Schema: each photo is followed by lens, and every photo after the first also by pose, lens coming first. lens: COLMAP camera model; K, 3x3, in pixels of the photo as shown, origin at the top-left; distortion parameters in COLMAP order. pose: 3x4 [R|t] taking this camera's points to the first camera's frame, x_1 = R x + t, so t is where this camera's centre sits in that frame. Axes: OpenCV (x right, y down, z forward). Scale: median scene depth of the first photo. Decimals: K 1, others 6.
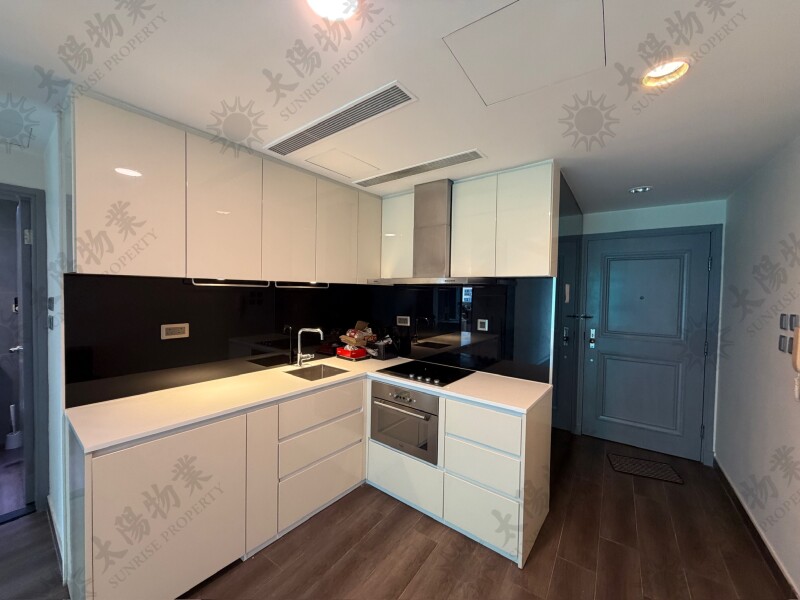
lens RADIAL K [[317.9, 0, 400.0], [0, 317.9, 300.0], [0, 0, 1]] dist [-0.000036, 0.000046]
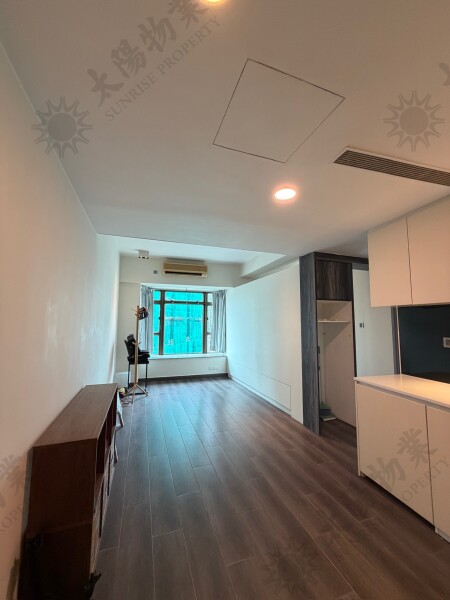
lens RADIAL K [[238.5, 0, 225.0], [0, 238.5, 300.0], [0, 0, 1]] dist [-0.000036, 0.000046]
pose [[-0.589502, -0.087825, -0.802978, 0.609586], [-0.031956, 0.995829, -0.085457, 0.013639], [0.807135, -0.024717, -0.589850, 0.663742]]
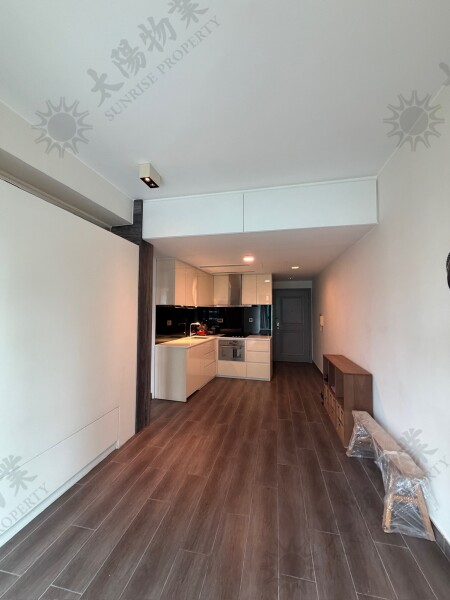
lens RADIAL K [[238.5, 0, 225.0], [0, 238.5, 300.0], [0, 0, 1]] dist [-0.000036, 0.000046]
pose [[0.928549, 0.002696, 0.371201, -0.846396], [0.021075, 0.997978, -0.059967, 0.018653], [-0.370612, 0.063505, 0.926614, -1.086761]]
